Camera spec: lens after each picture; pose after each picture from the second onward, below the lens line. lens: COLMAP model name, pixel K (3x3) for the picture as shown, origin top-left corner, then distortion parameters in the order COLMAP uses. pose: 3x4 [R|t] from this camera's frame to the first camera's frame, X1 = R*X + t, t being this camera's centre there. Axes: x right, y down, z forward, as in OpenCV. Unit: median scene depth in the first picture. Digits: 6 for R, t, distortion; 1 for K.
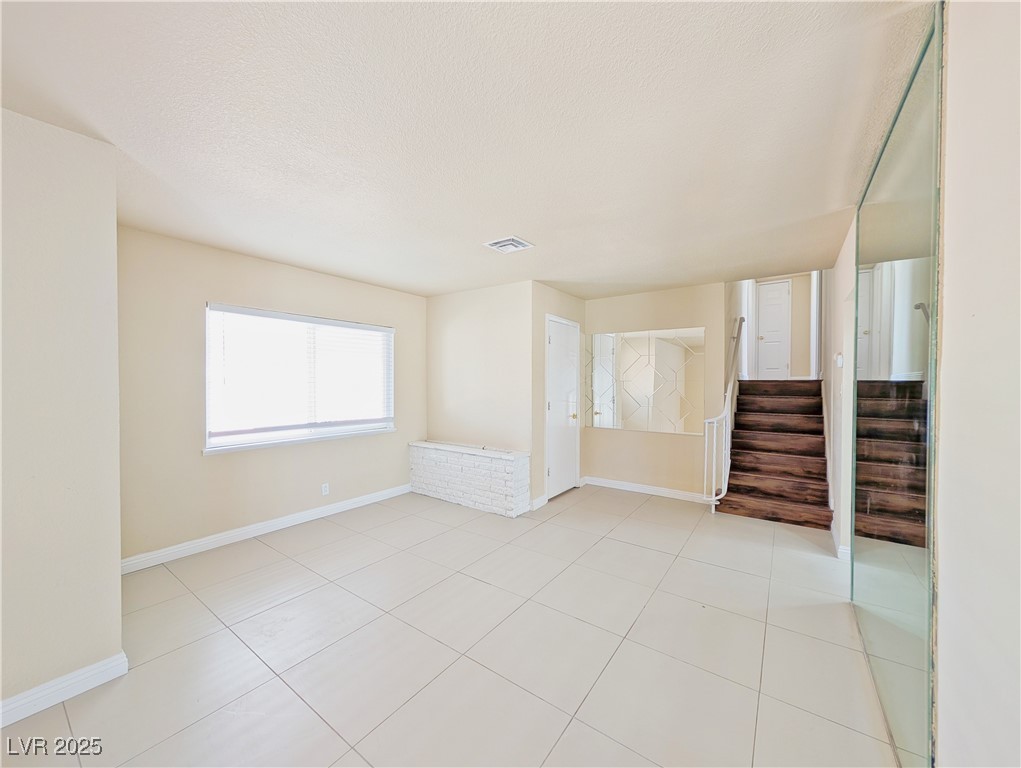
lens RADIAL K [[387.7, 0, 505.9], [0, 387.7, 385.3], [0, 0, 1]] dist [-0.001563, 0.000384]
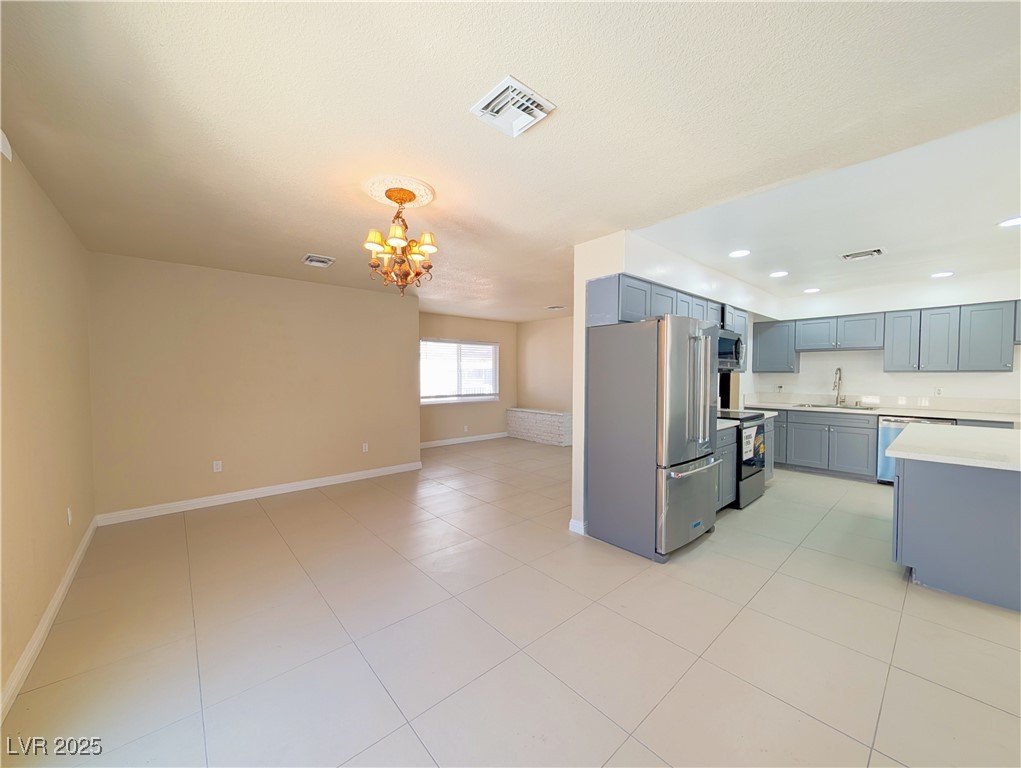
lens RADIAL K [[387.7, 0, 508.4], [0, 387.7, 386.0], [0, 0, 1]] dist [-0.001563, 0.000384]
pose [[0.975937, 0.006871, -0.217946, 0.159114], [-0.001861, 0.999729, 0.023185, 0.008192], [0.218047, -0.022222, 0.975685, -0.816273]]
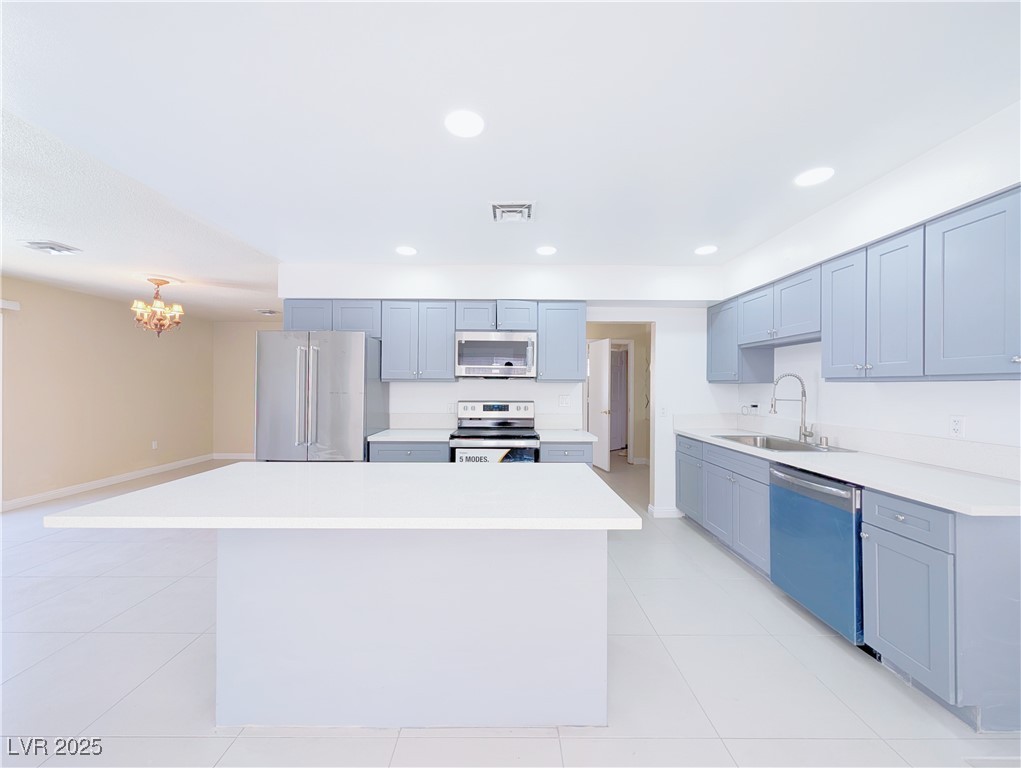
lens RADIAL K [[387.7, 0, 506.8], [0, 387.7, 384.6], [0, 0, 1]] dist [-0.001563, 0.000384]
pose [[0.587328, 0.002304, -0.809346, 1.214964], [-0.013769, 0.999880, -0.007145, 0.008306], [0.809232, 0.015340, 0.587289, -0.163707]]
